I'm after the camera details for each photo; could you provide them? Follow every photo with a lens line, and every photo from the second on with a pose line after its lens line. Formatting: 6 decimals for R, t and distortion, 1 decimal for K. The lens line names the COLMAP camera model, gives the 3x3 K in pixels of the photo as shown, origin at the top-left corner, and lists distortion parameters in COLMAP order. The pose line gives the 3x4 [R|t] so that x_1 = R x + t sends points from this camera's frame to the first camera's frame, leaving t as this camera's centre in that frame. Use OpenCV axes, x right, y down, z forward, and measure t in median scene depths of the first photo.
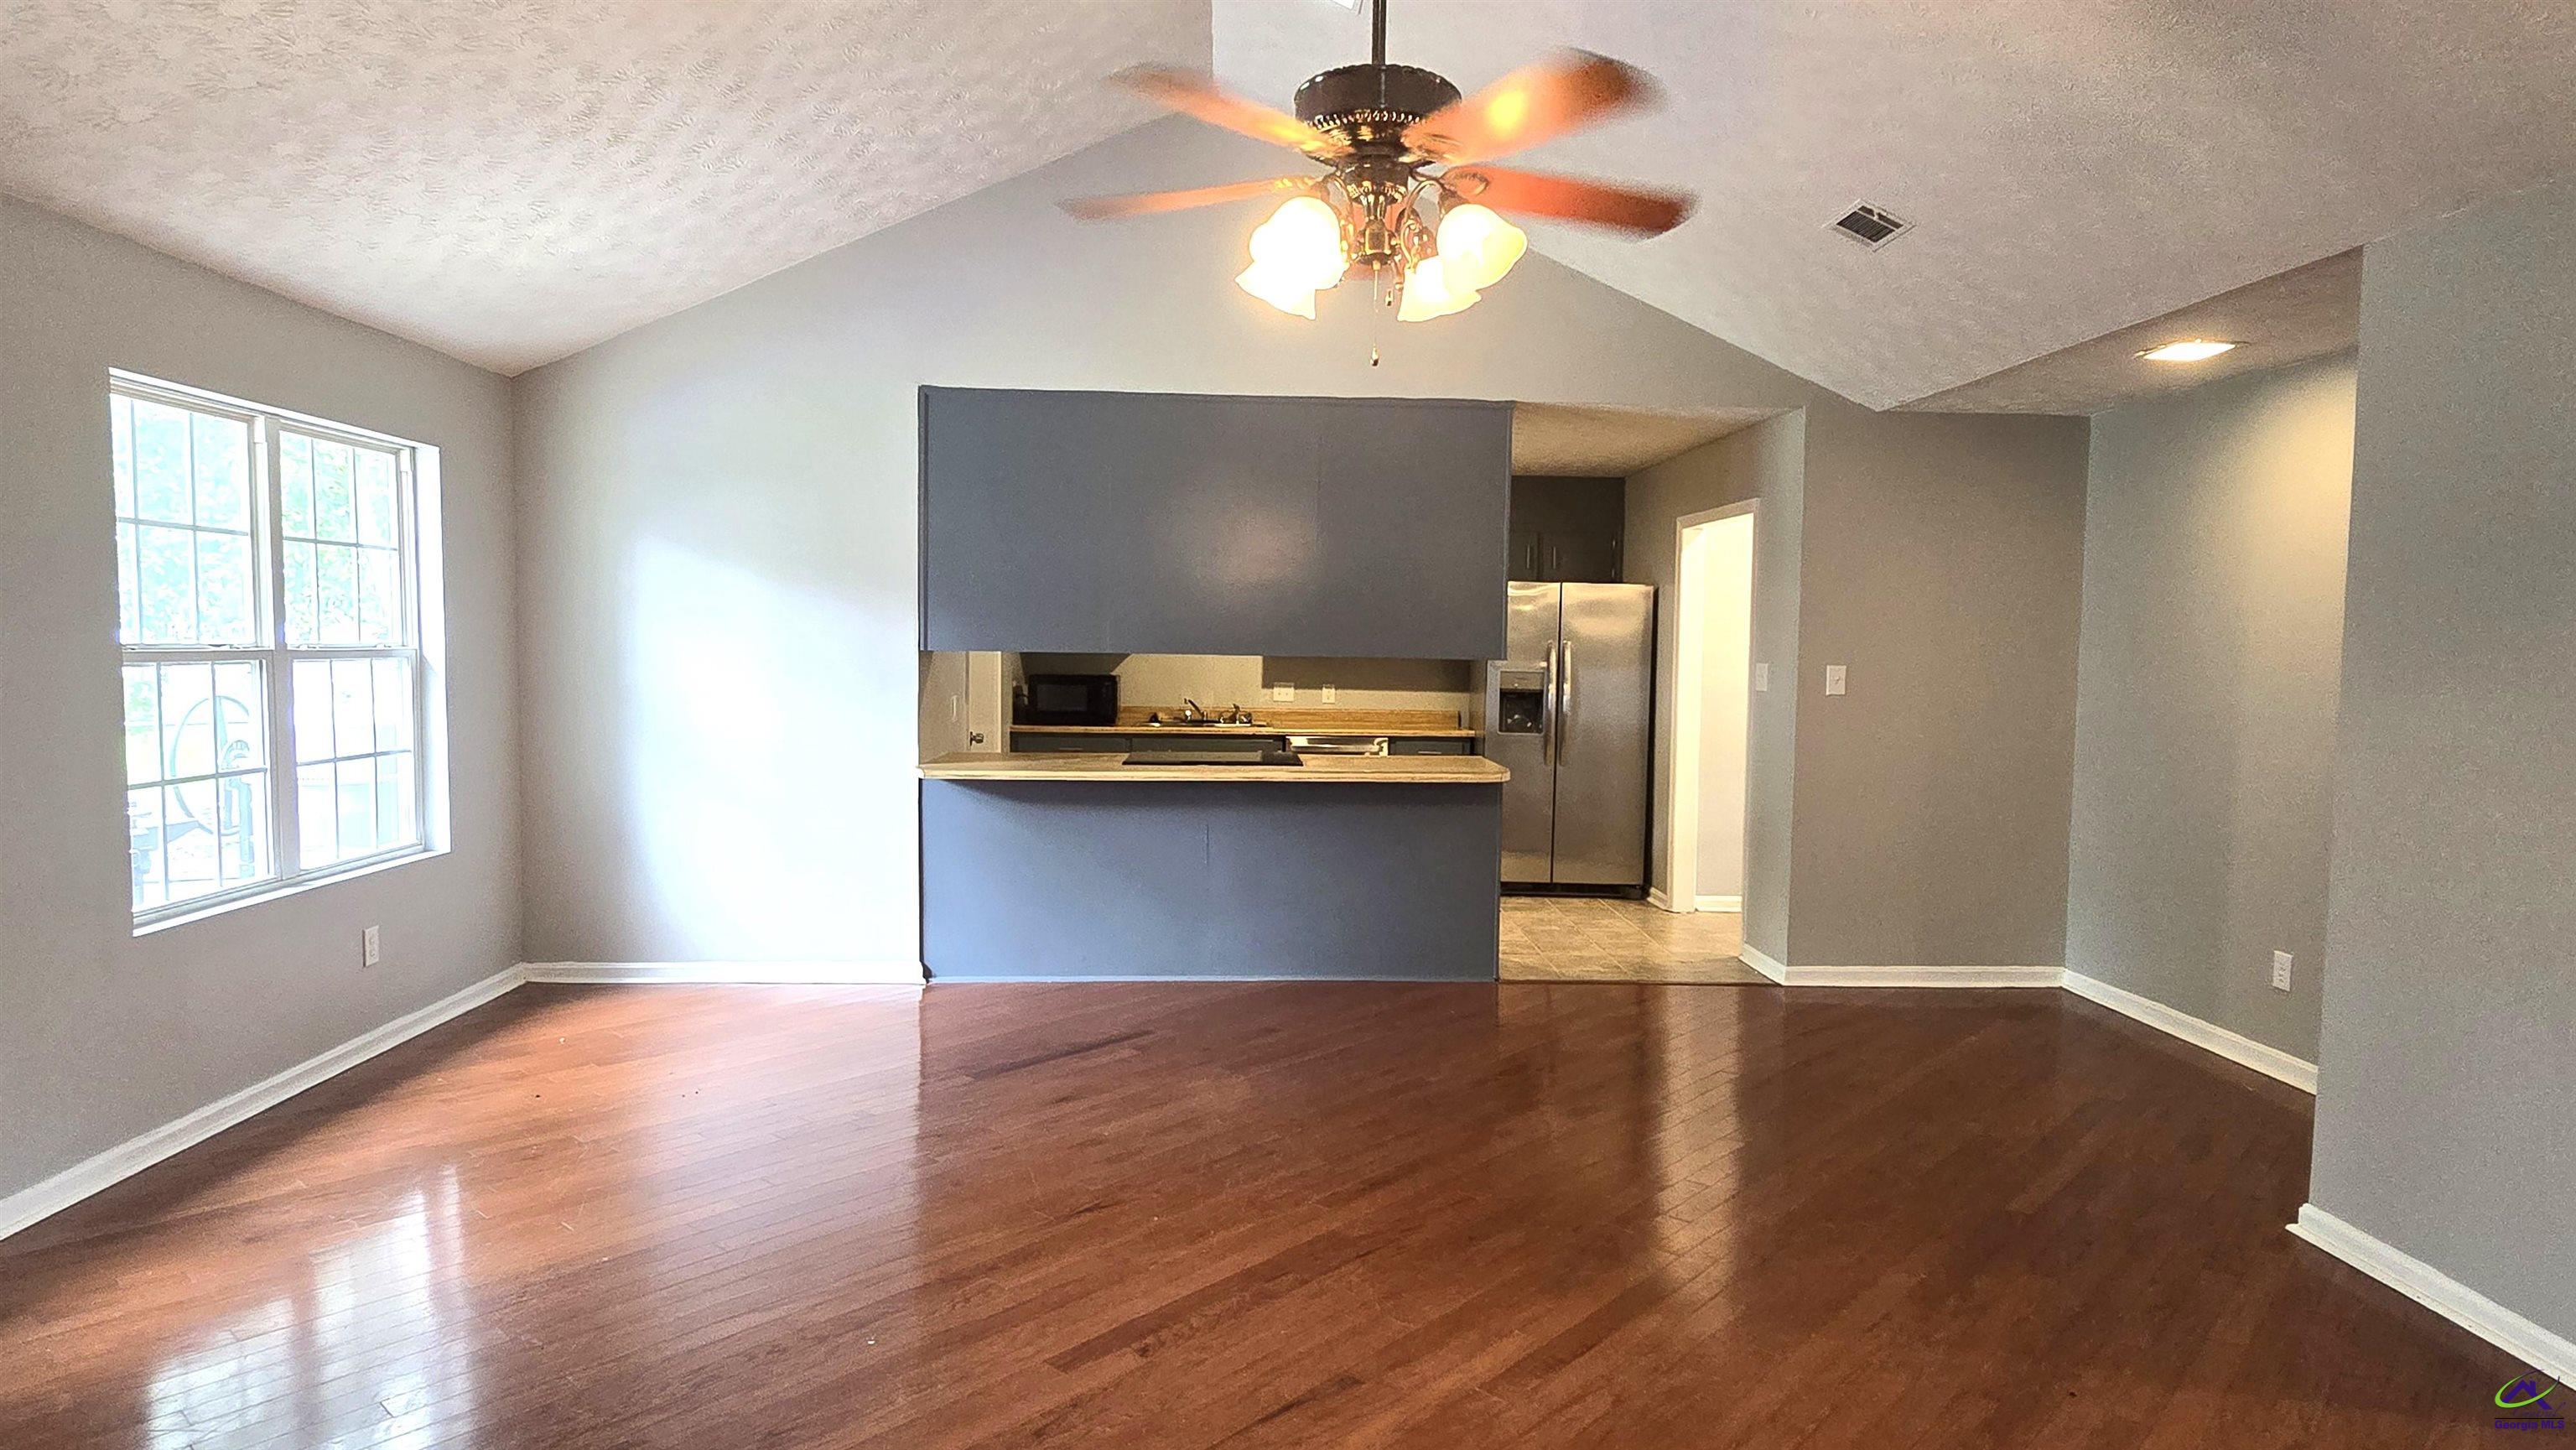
lens RADIAL K [[1461.4, 0, 1286.9], [0, 1461.4, 728.3], [0, 0, 1]] dist [0.000752, 0.000240]
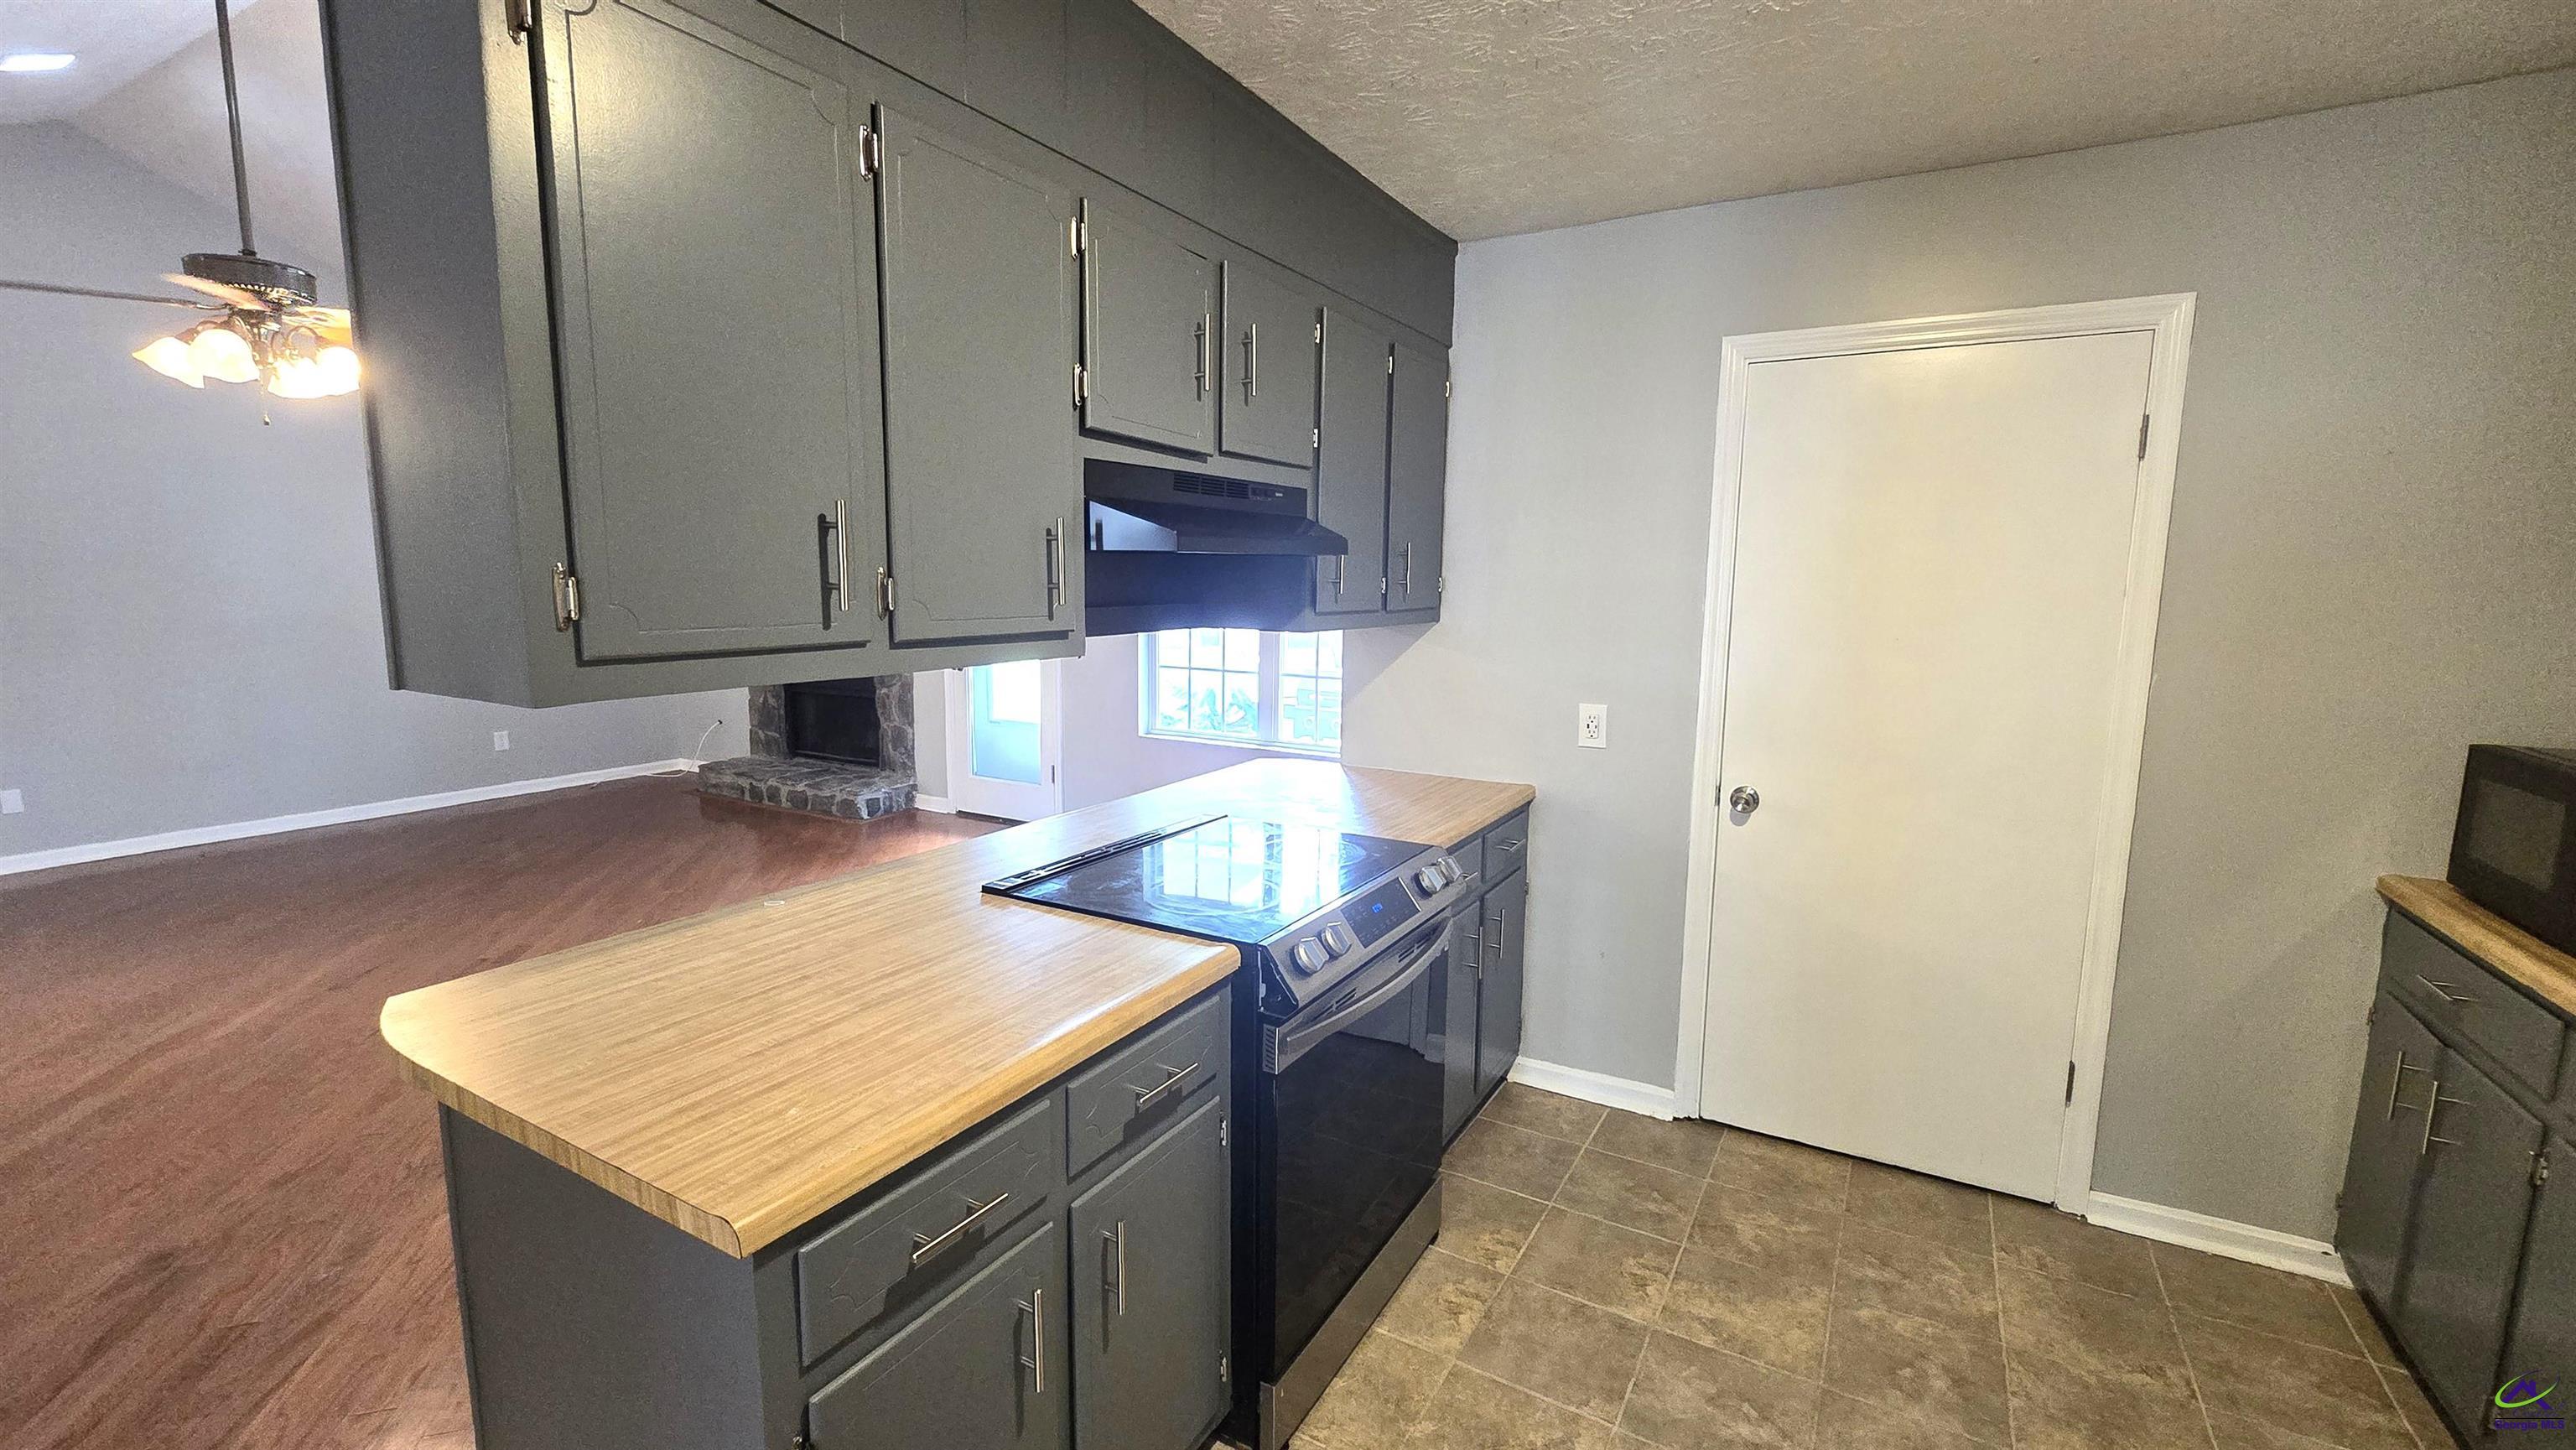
lens RADIAL K [[1053.2, 0, 1298.3], [0, 1053.2, 718.2], [0, 0, 1]] dist [-0.000375, 0.000661]
pose [[-0.535823, 0.095376, -0.838926, 0.307107], [-0.070961, 0.984997, 0.157305, -0.118164], [0.841343, 0.143819, -0.521016, 1.725142]]
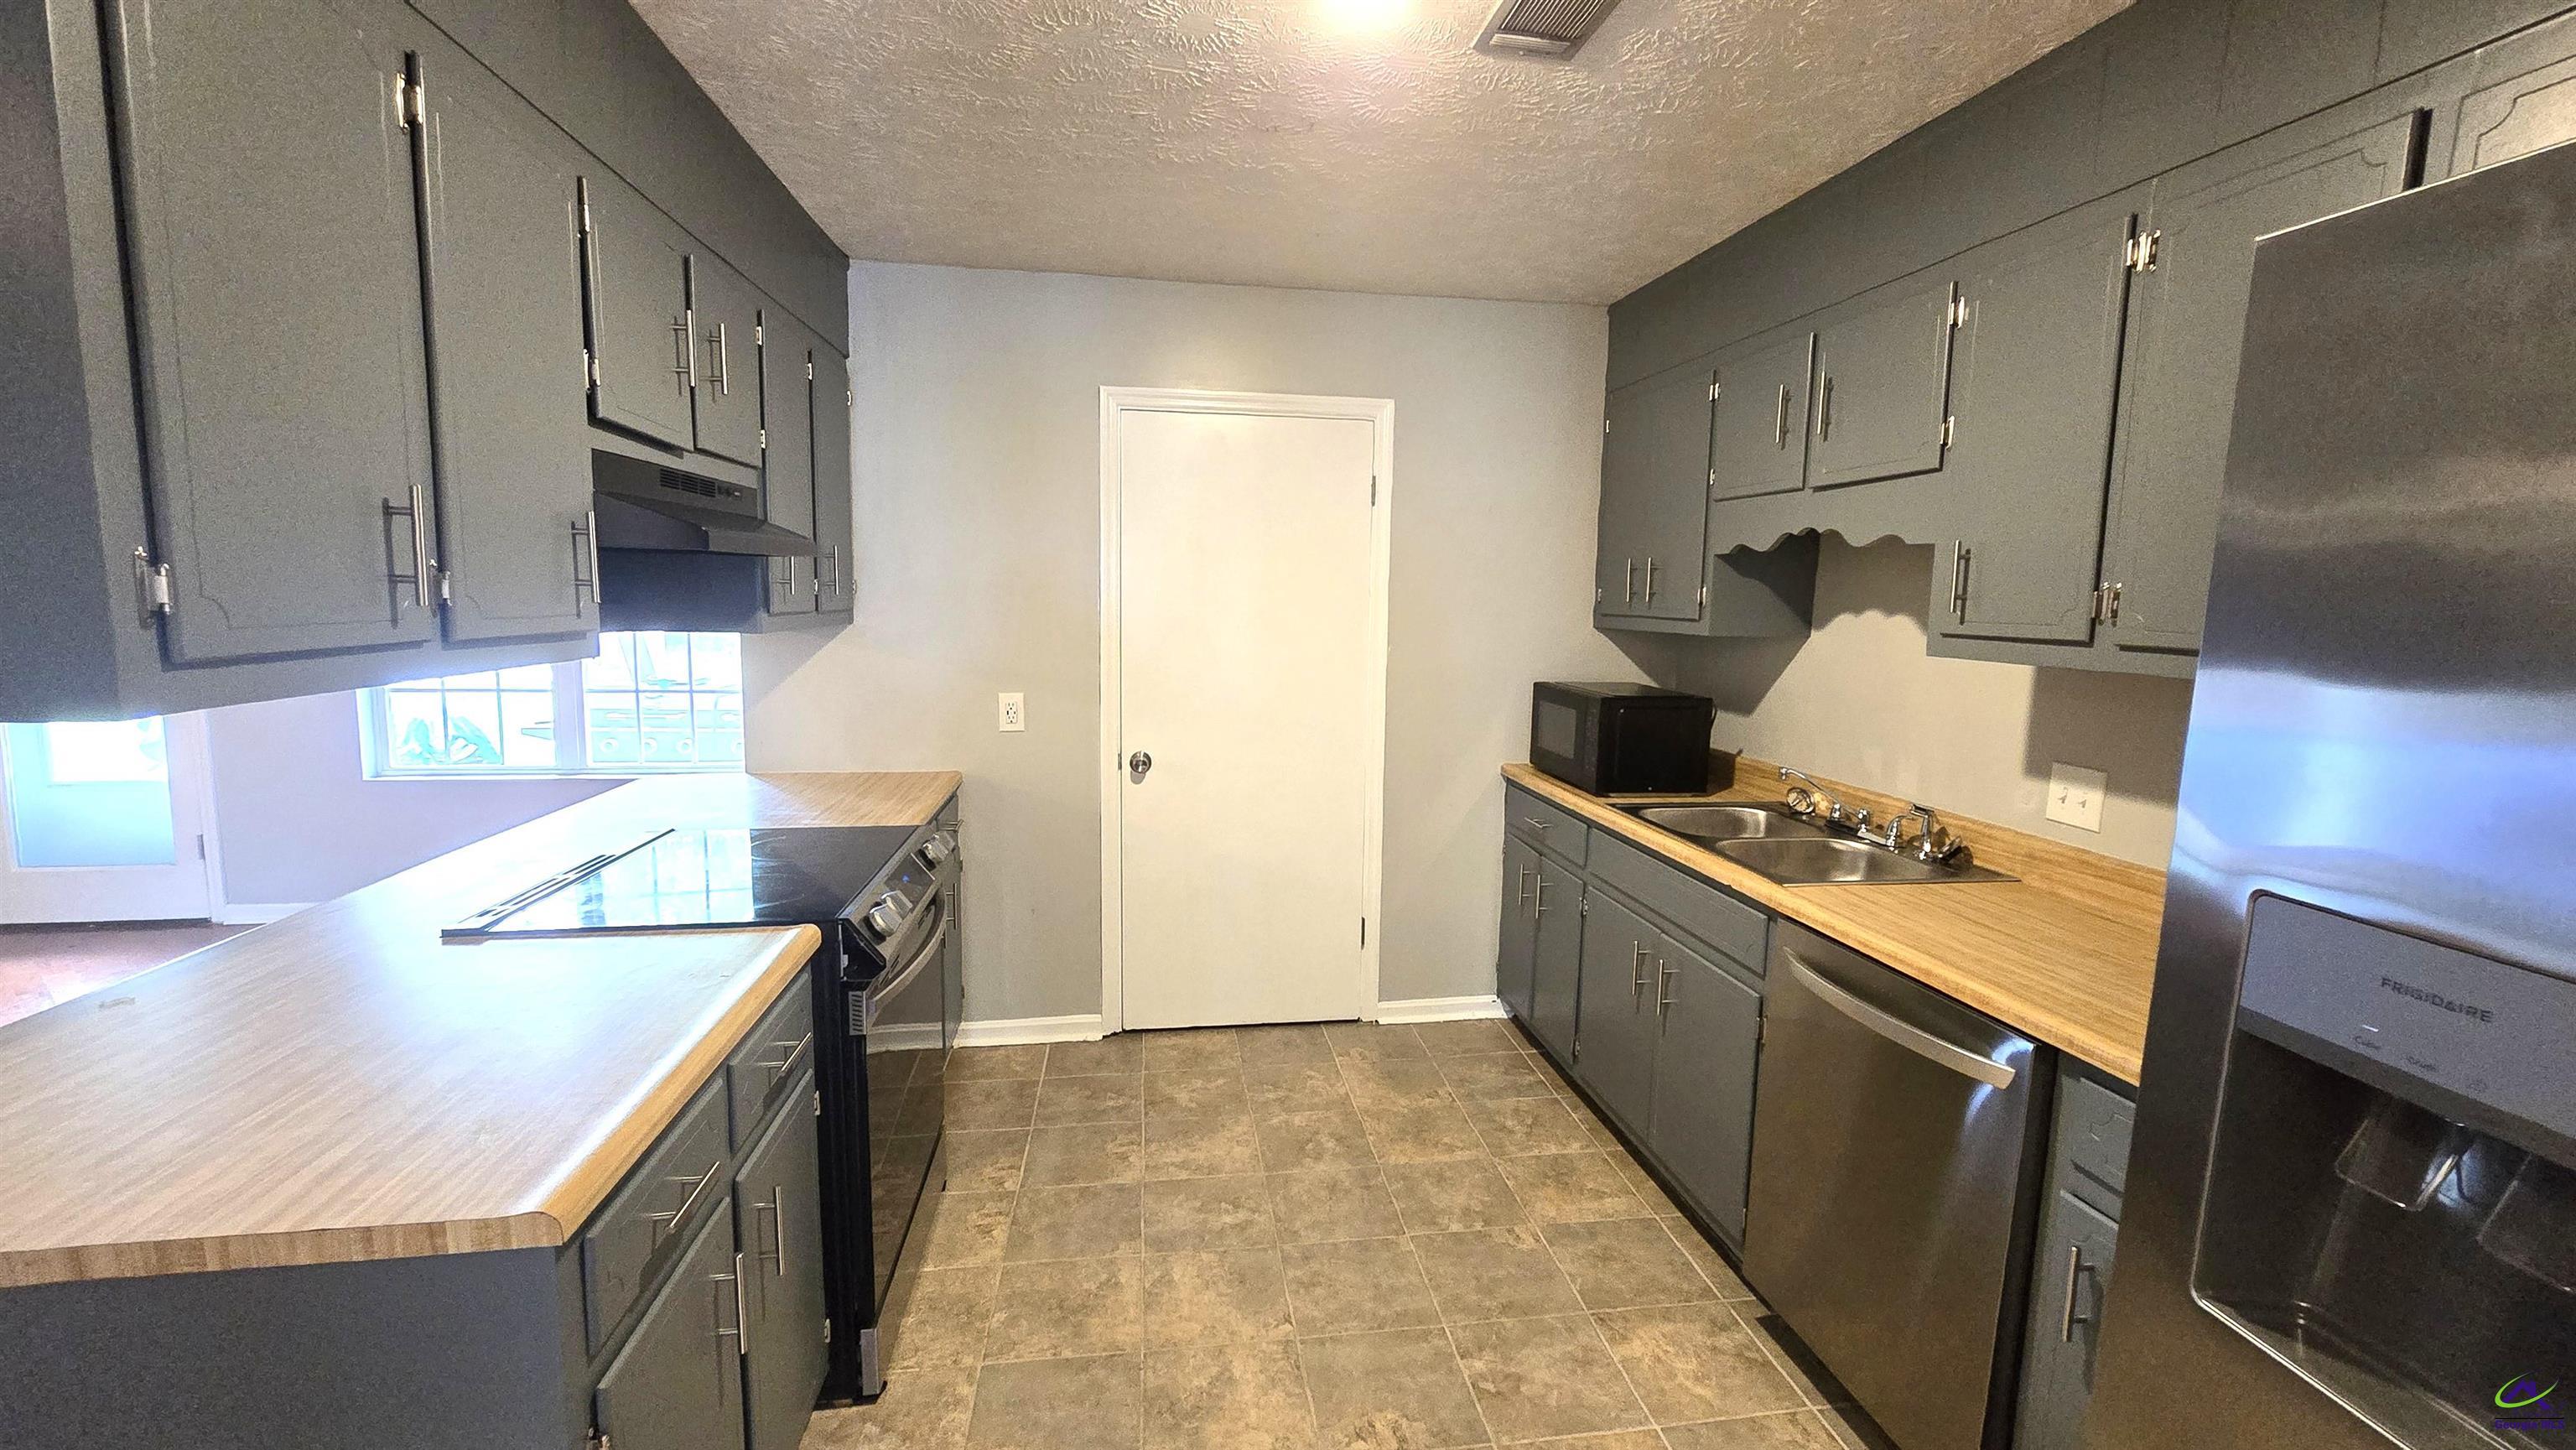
lens RADIAL K [[1053.2, 0, 1291.0], [0, 1053.2, 720.7], [0, 0, 1]] dist [-0.000375, 0.000661]
pose [[0.102660, 0.109349, -0.988688, 0.416699], [-0.078465, 0.991732, 0.101538, -0.107887], [0.991617, 0.067154, 0.110391, 1.650067]]
